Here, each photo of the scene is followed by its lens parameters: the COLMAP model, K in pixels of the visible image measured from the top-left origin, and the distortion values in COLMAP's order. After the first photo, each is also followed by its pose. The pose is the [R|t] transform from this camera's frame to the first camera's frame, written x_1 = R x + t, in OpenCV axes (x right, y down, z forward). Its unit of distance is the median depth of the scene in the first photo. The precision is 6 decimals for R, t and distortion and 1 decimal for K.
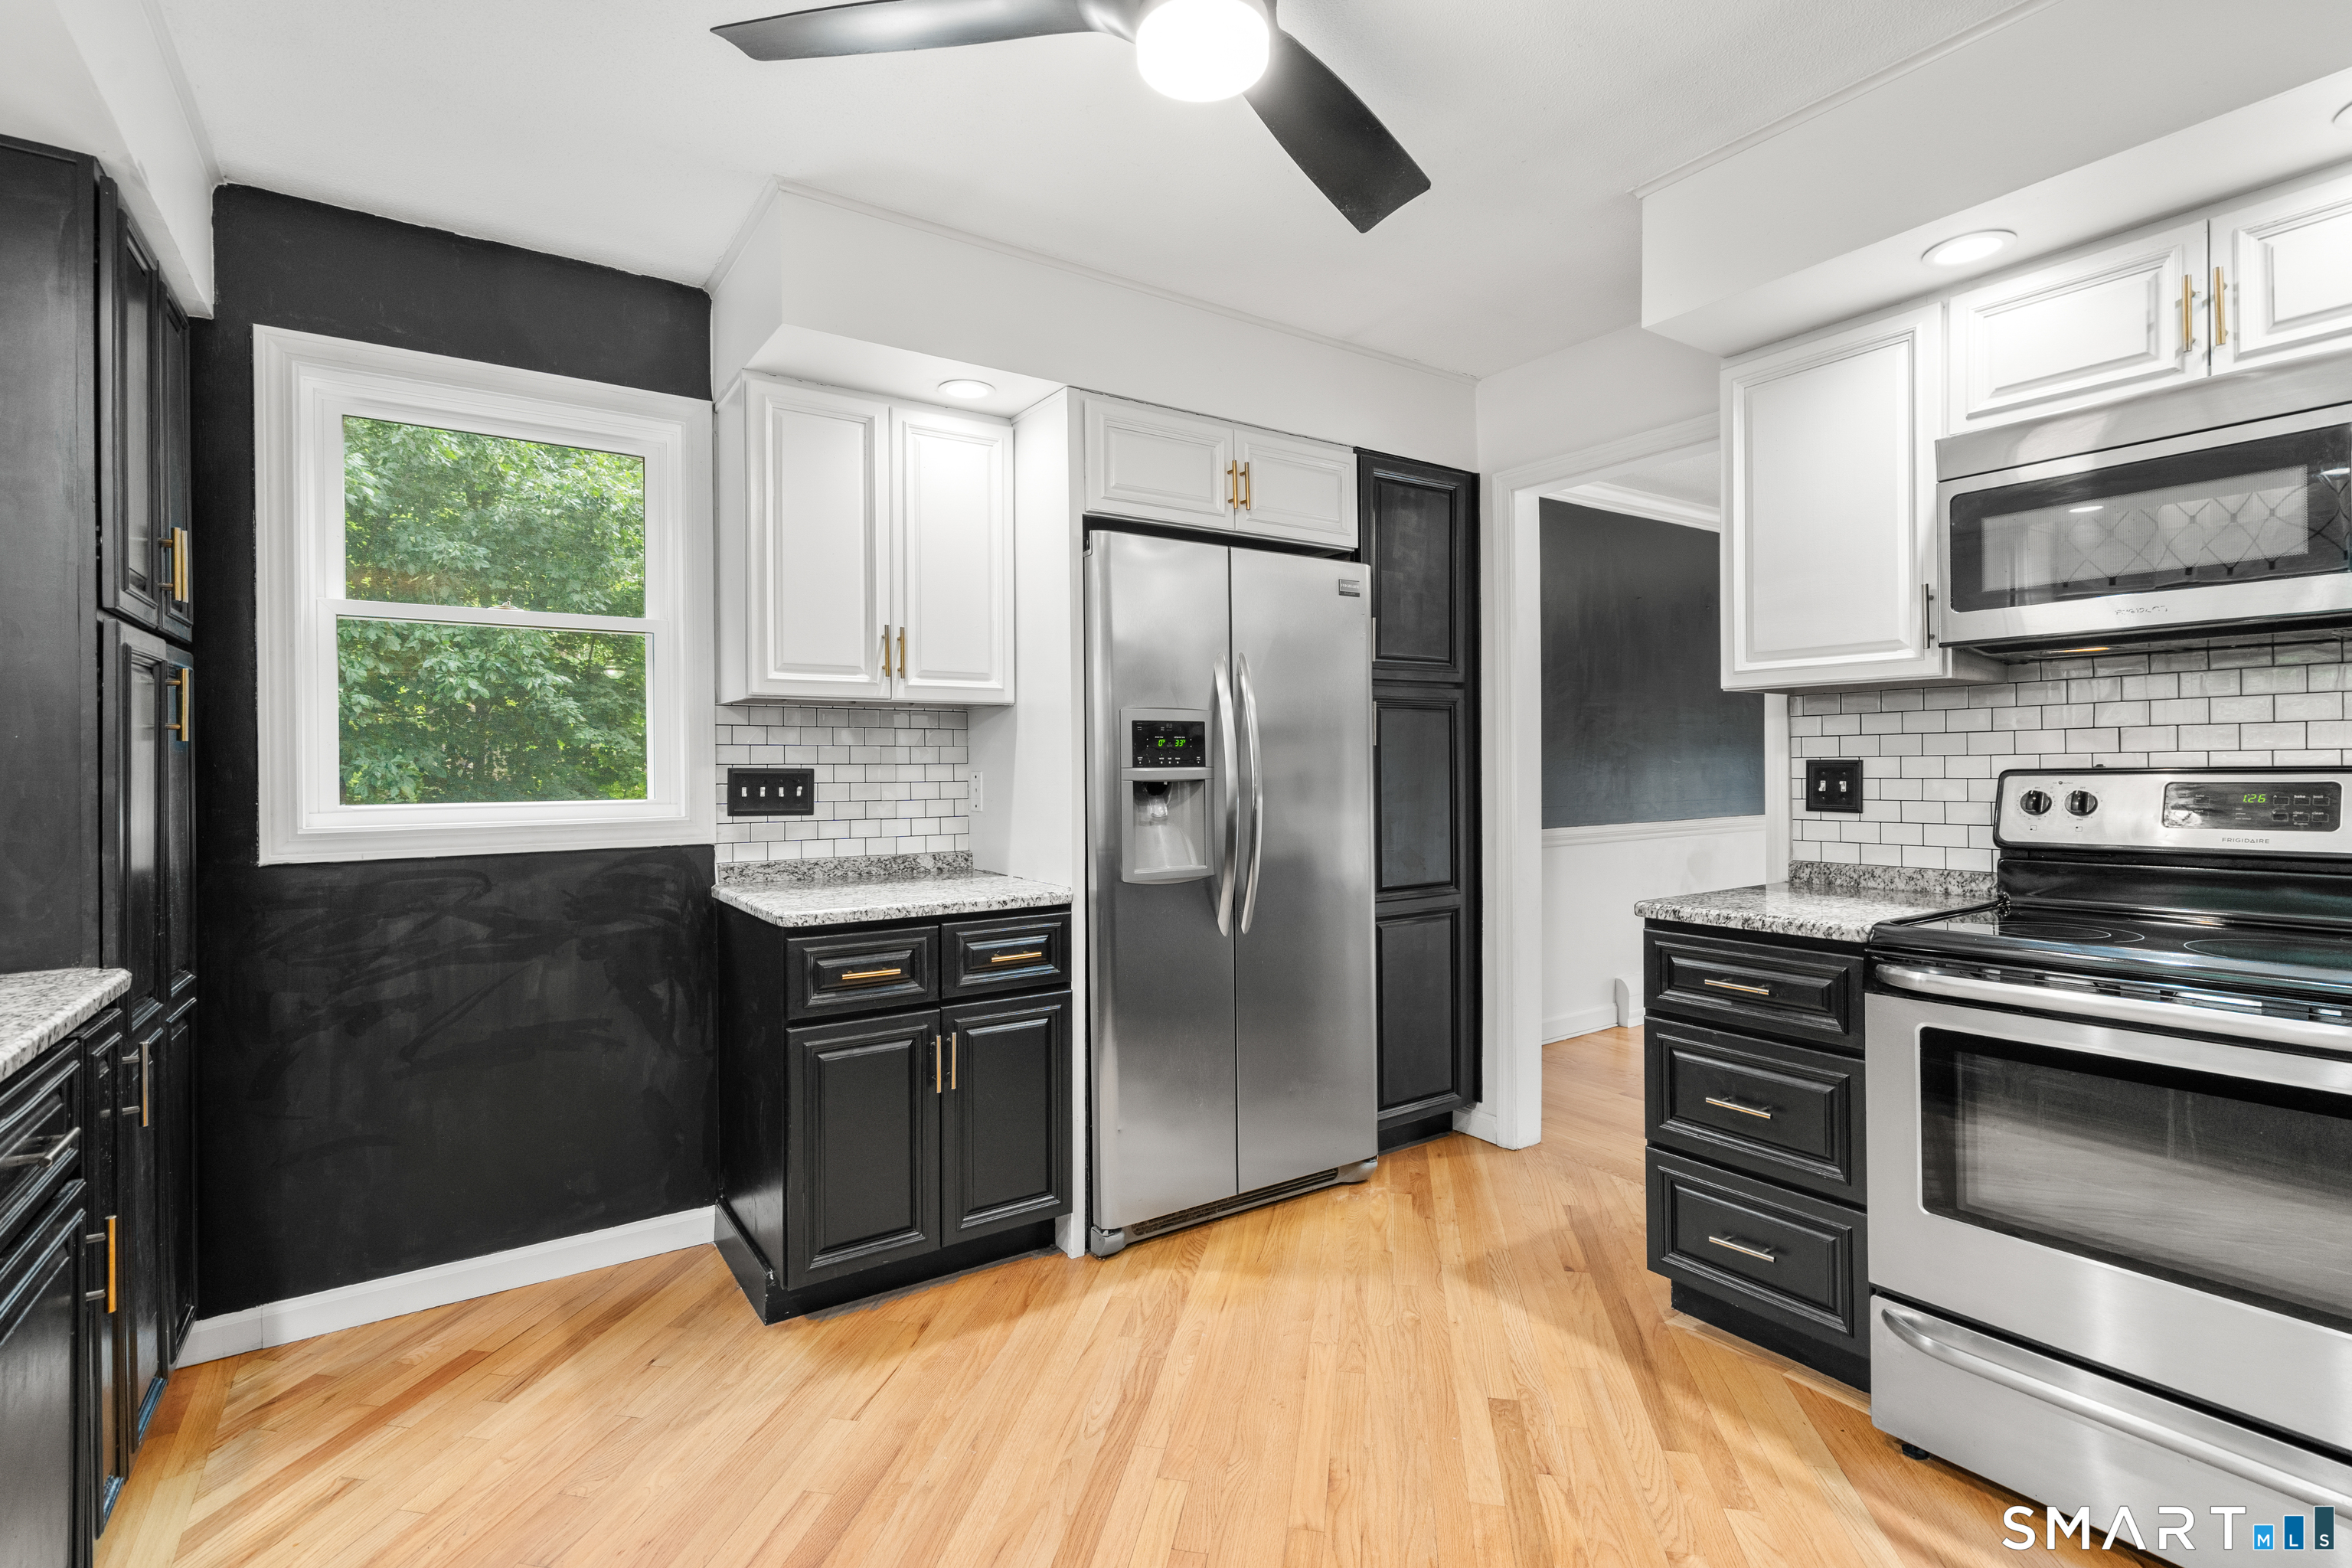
lens RADIAL K [[1083.8, 0, 1169.1], [0, 1083.8, 766.0], [0, 0, 1]] dist [-0.006994, 0.003960]
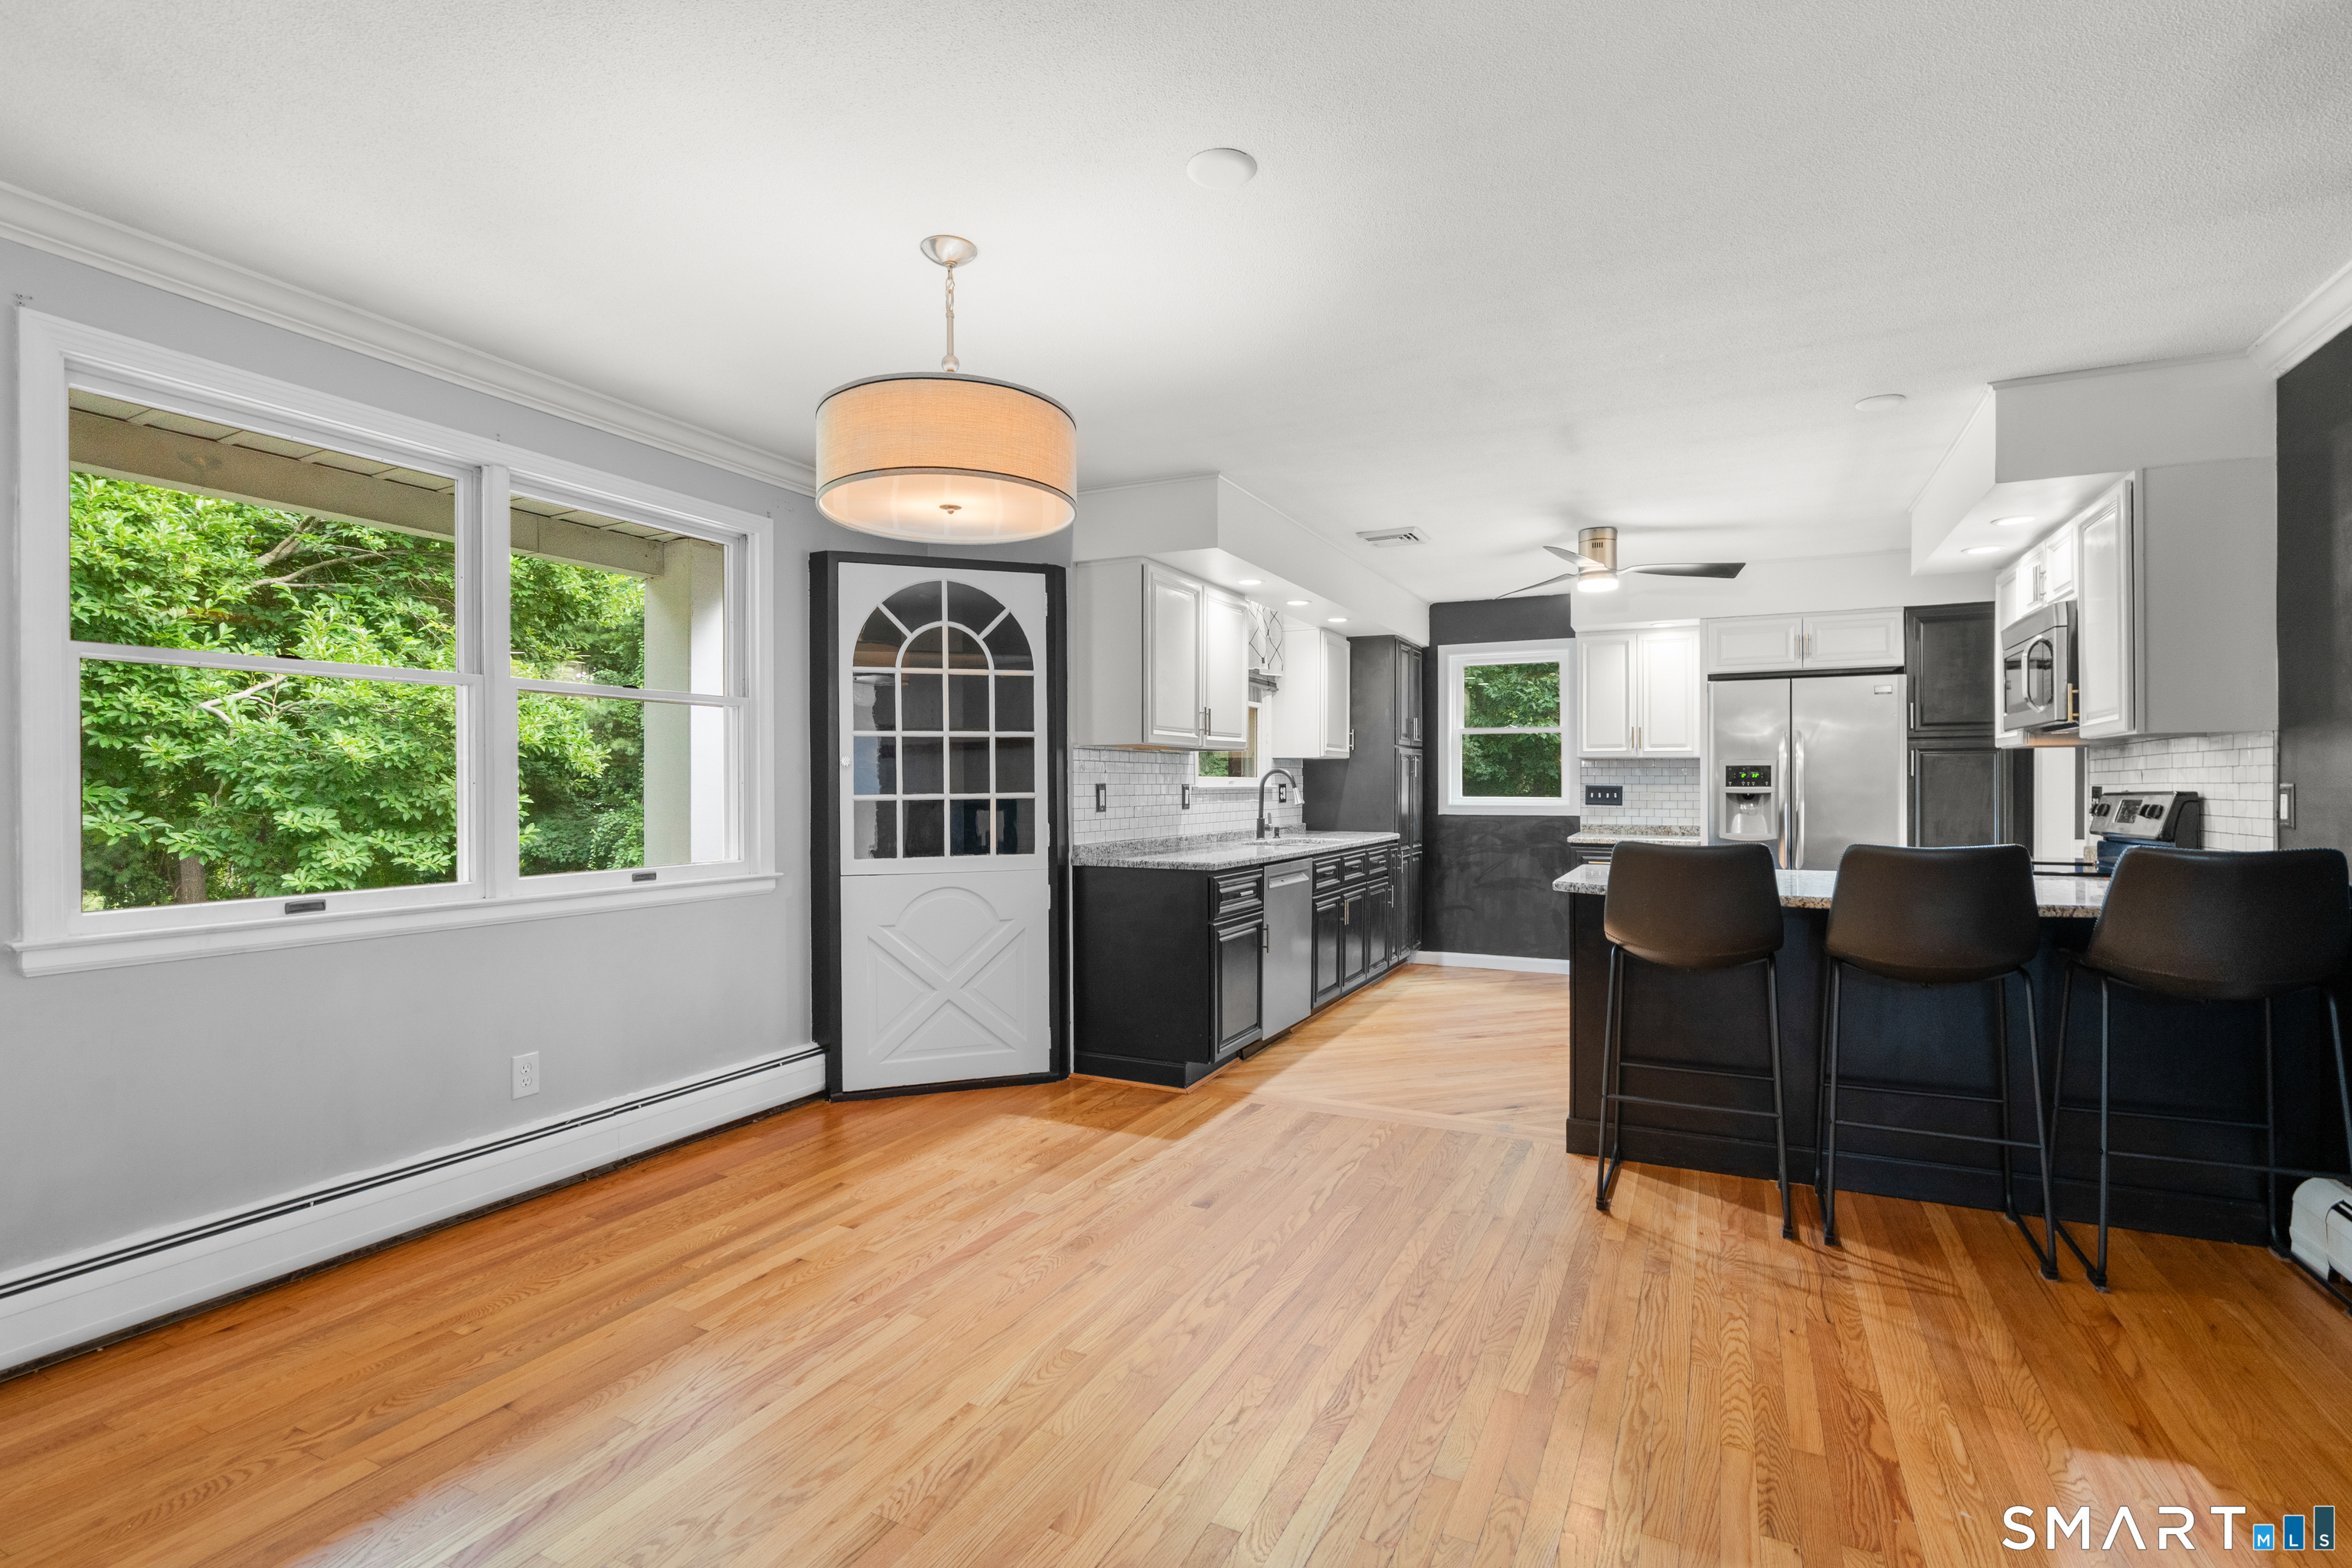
lens RADIAL K [[1083.8, 0, 1185.7], [0, 1083.8, 789.0], [0, 0, 1]] dist [-0.006994, 0.003960]
pose [[0.497748, 0.011963, -0.867239, 1.406529], [-0.005014, 0.999928, 0.010915, -0.013351], [0.867307, -0.001084, 0.497772, -1.120046]]
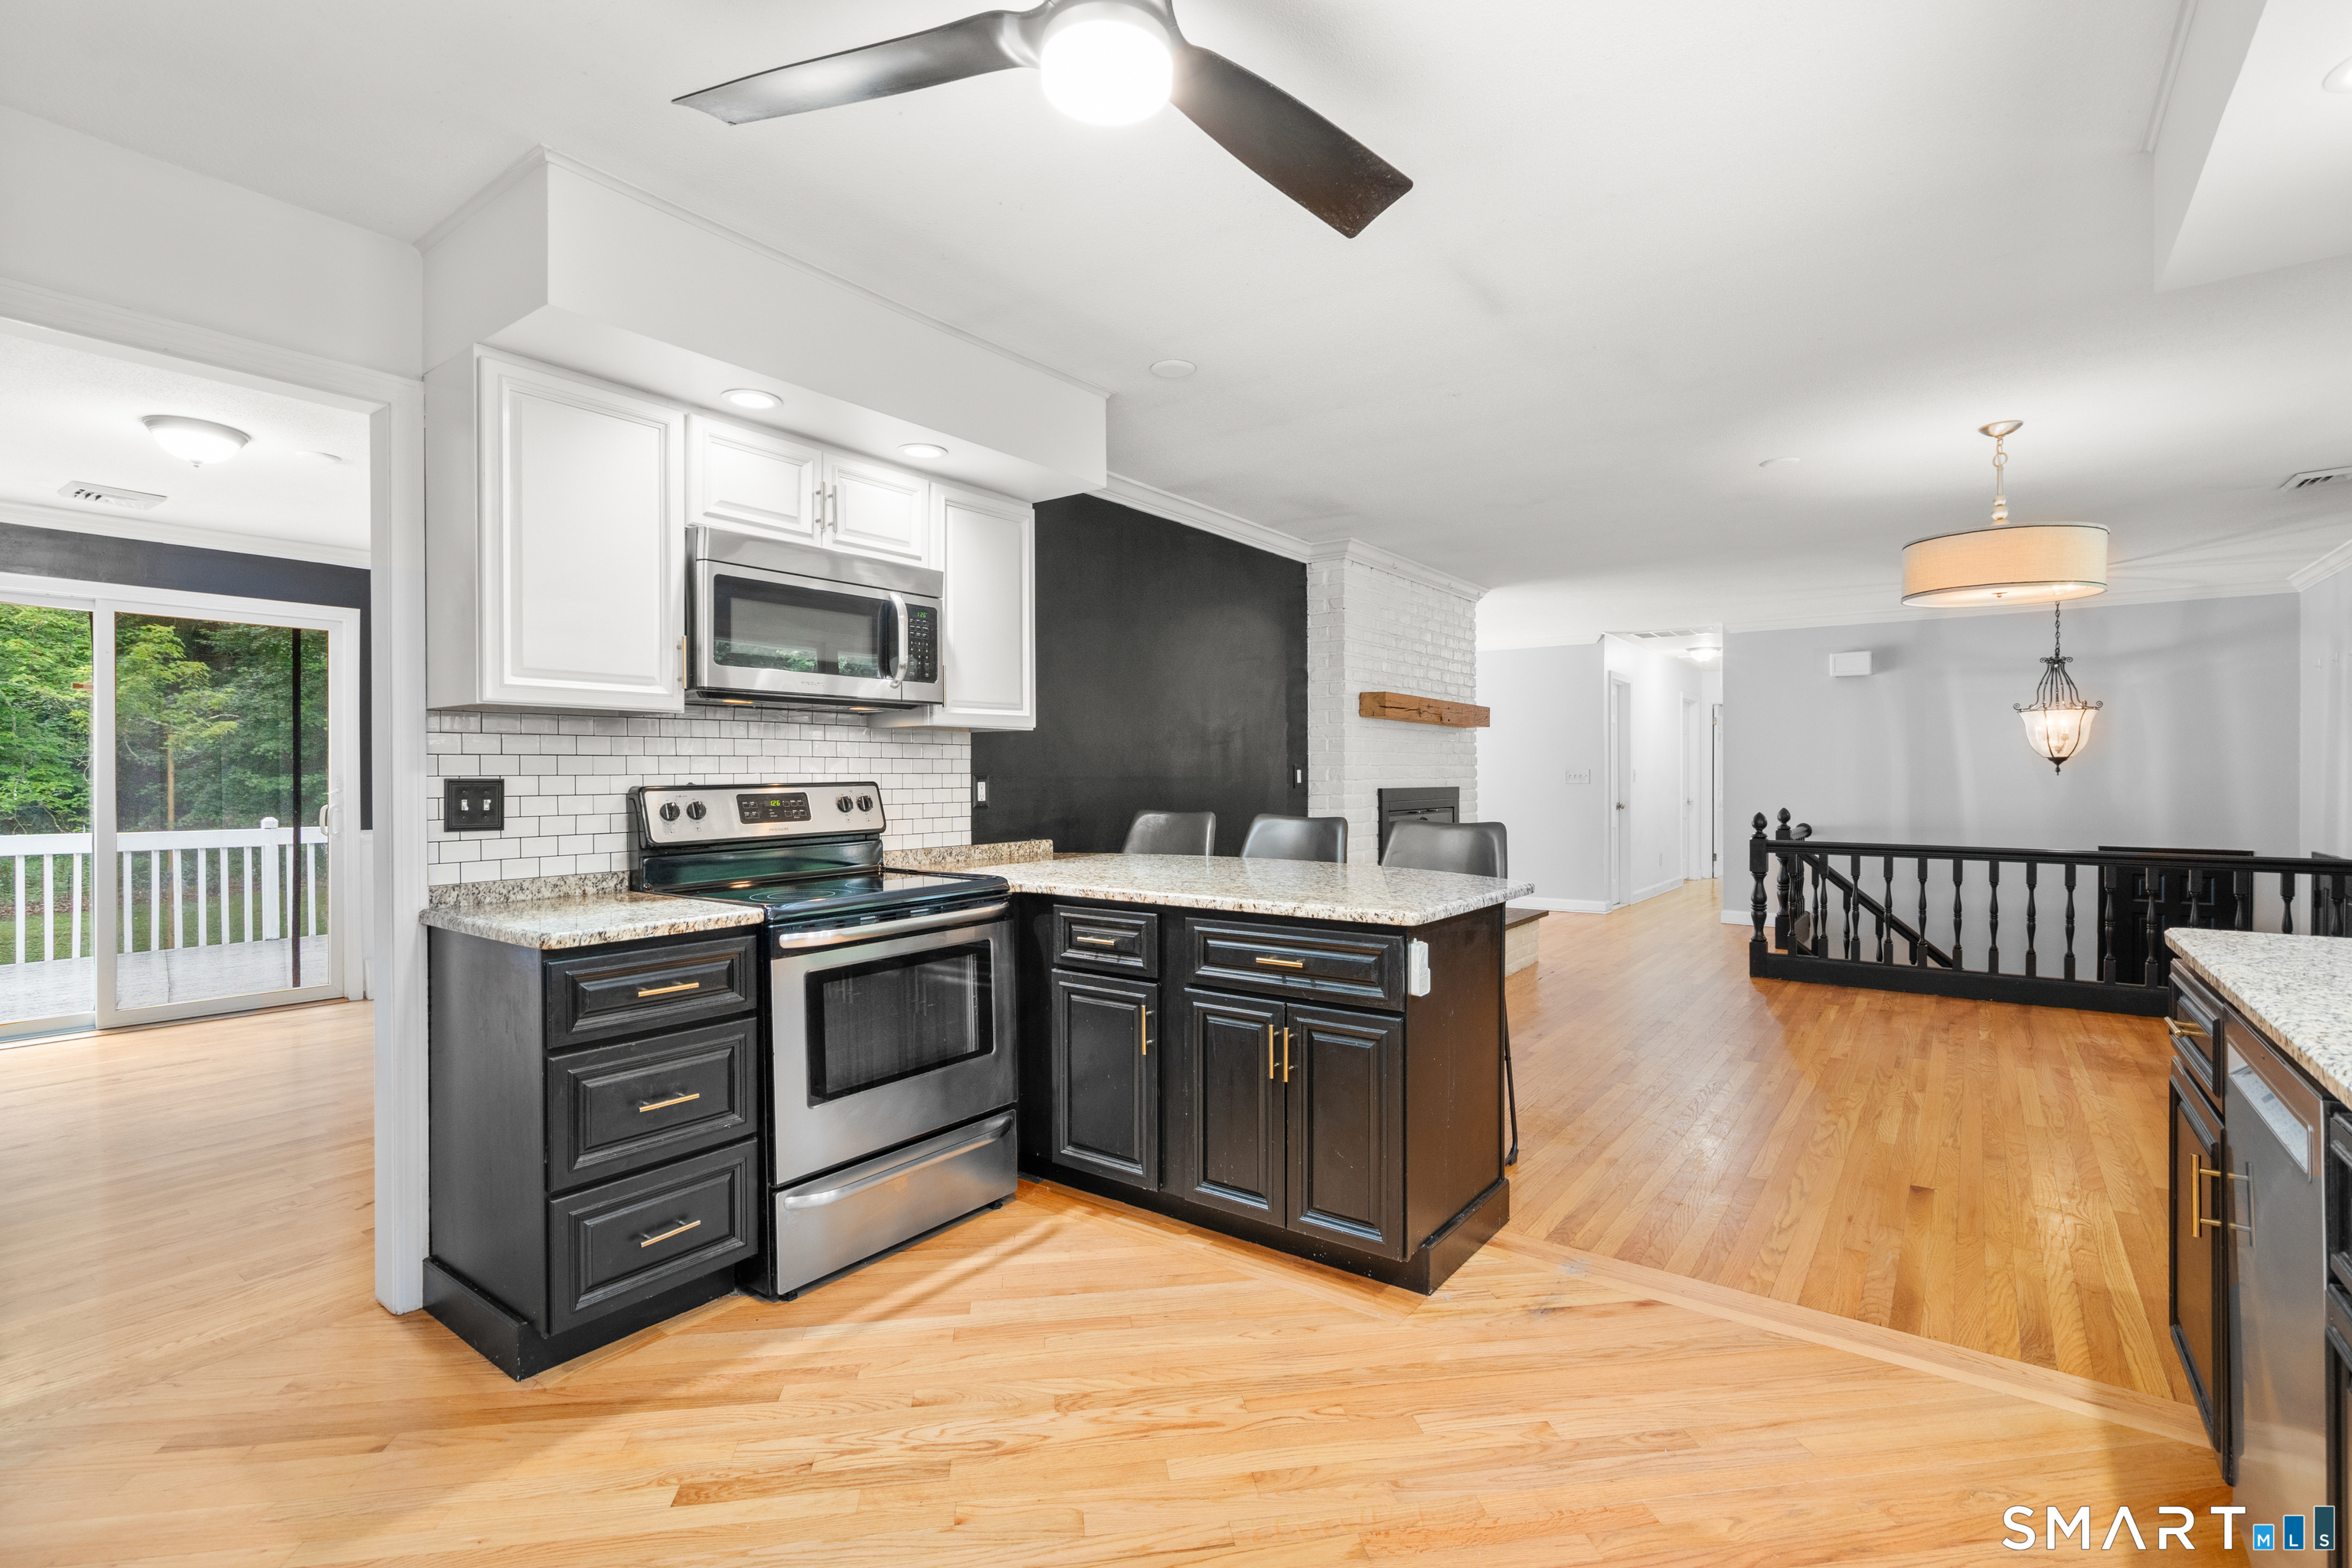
lens RADIAL K [[1083.8, 0, 1174.2], [0, 1083.8, 776.1], [0, 0, 1]] dist [-0.006994, 0.003960]
pose [[-0.334482, 0.007439, 0.942373, -0.545708], [0.006203, 0.999965, -0.005692, 0.001641], [-0.942382, 0.003941, -0.334516, 0.741031]]
